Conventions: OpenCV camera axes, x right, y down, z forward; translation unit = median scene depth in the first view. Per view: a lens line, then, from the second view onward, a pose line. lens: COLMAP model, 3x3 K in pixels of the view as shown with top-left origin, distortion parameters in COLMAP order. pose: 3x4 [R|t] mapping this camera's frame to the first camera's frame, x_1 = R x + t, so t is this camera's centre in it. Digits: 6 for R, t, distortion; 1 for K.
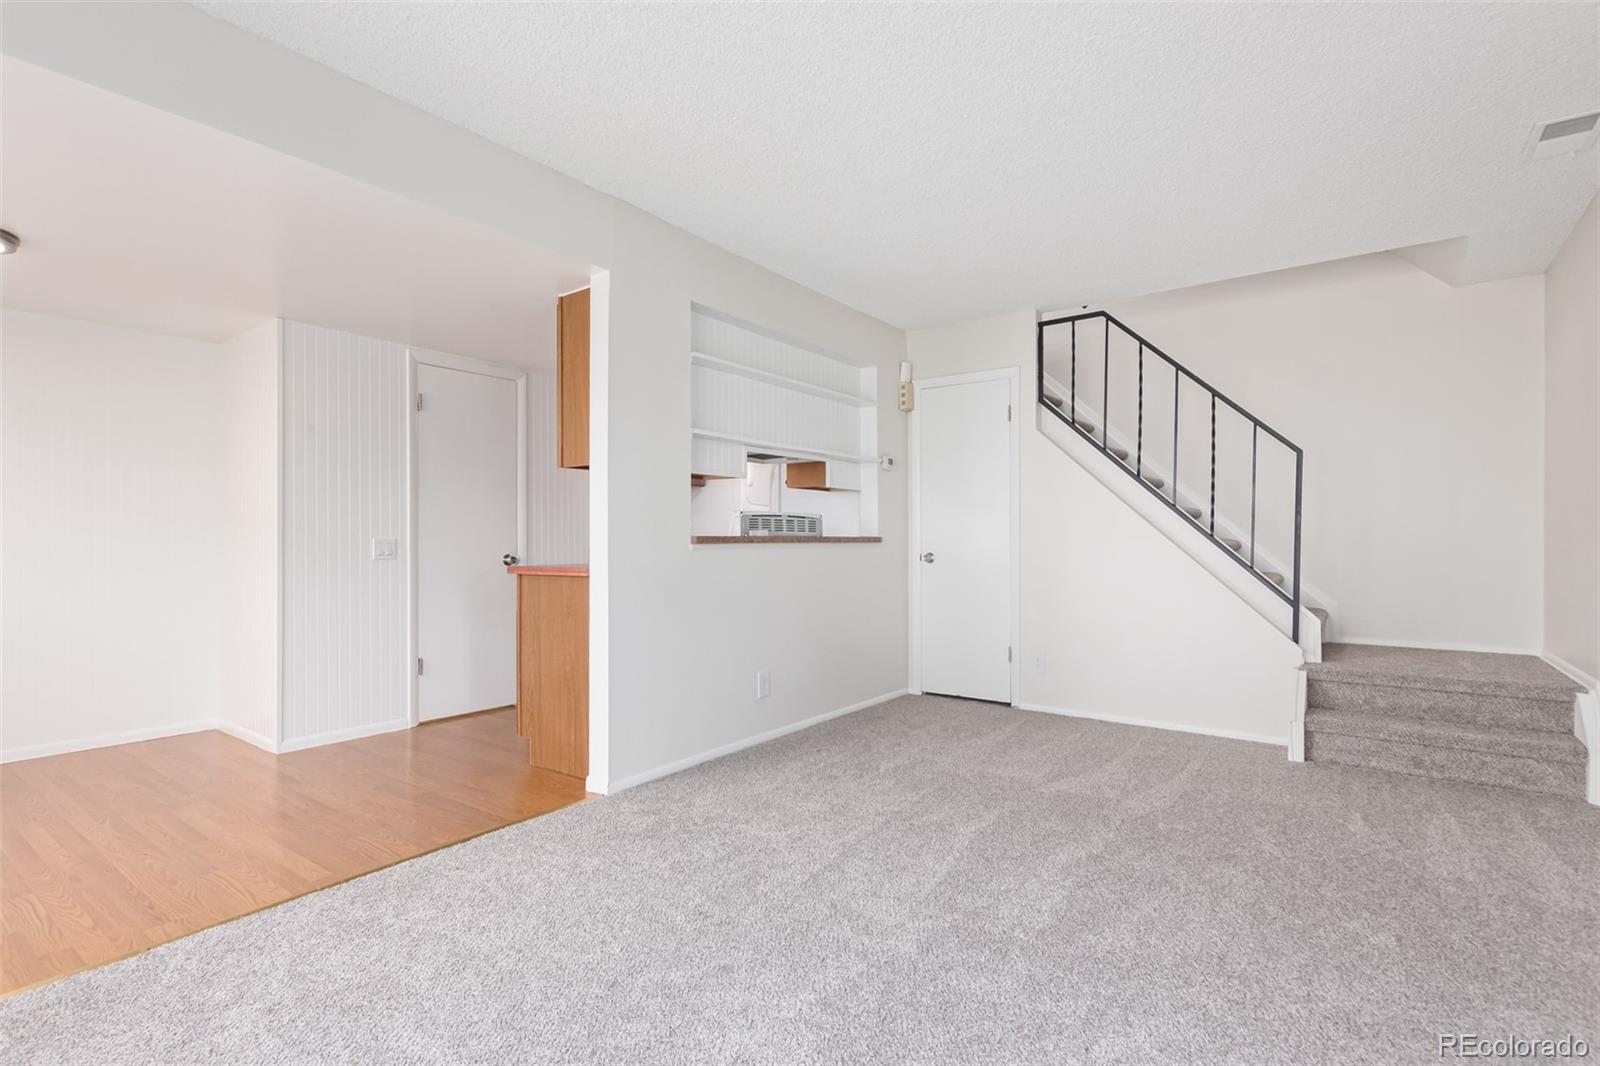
lens RADIAL K [[750.7, 0, 798.4], [0, 750.7, 538.5], [0, 0, 1]] dist [0.007935, -0.003868]
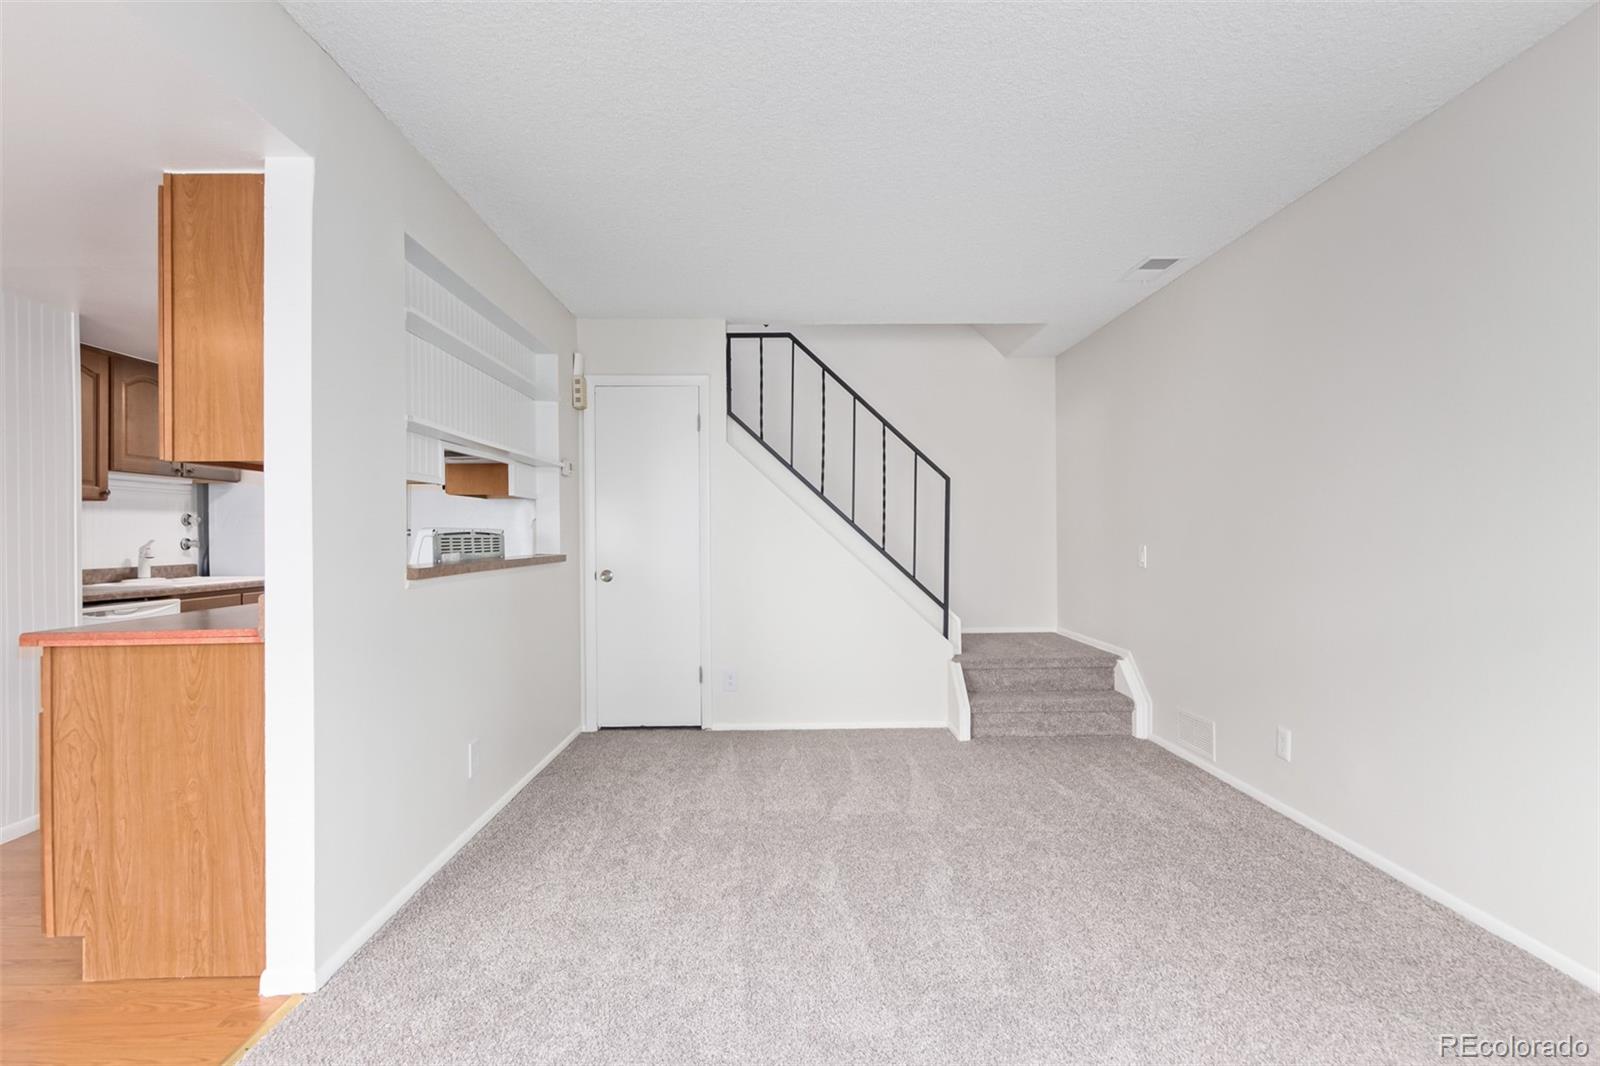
lens RADIAL K [[750.7, 0, 795.2], [0, 750.7, 530.0], [0, 0, 1]] dist [0.007935, -0.003868]
pose [[0.792858, -0.001728, 0.609403, -0.258577], [0.006811, 0.999959, -0.006026, -0.029580], [-0.609368, 0.008928, 0.792837, 0.207185]]
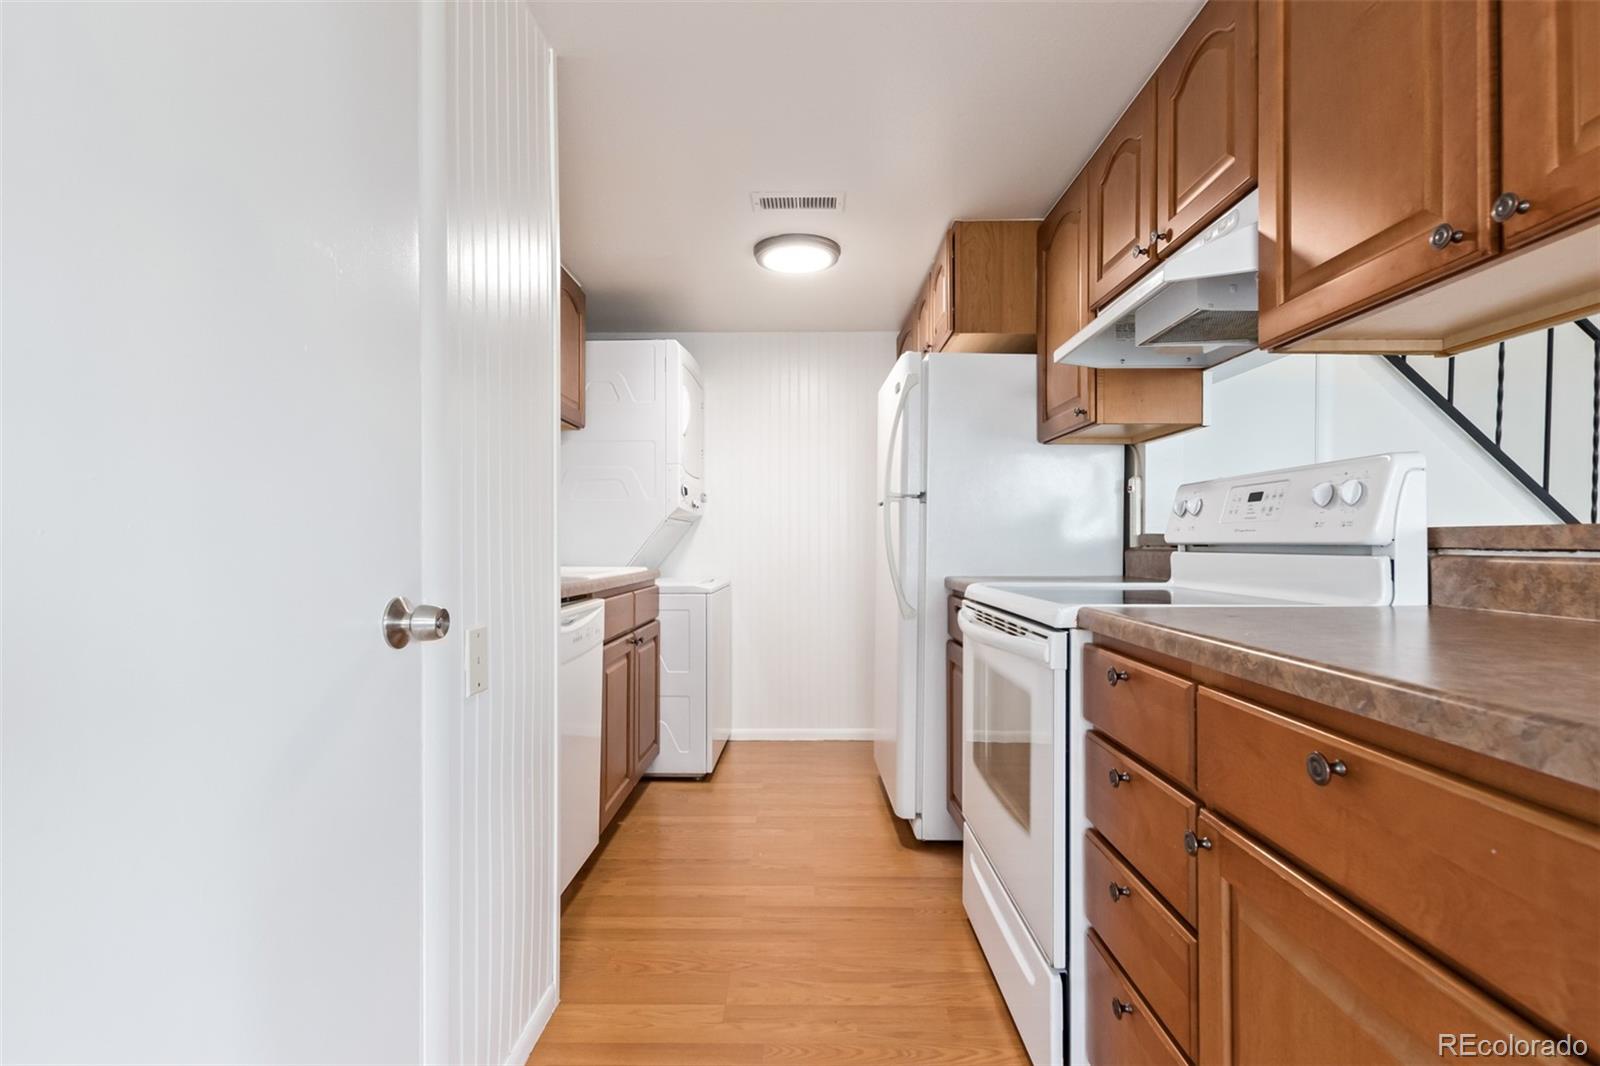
lens RADIAL K [[750.7, 0, 807.2], [0, 750.7, 538.6], [0, 0, 1]] dist [0.007935, -0.003868]
pose [[0.803475, 0.005186, 0.595316, -0.528867], [-0.003021, 0.999985, -0.004635, 0.004721], [-0.595331, 0.001925, 0.803478, 0.939223]]
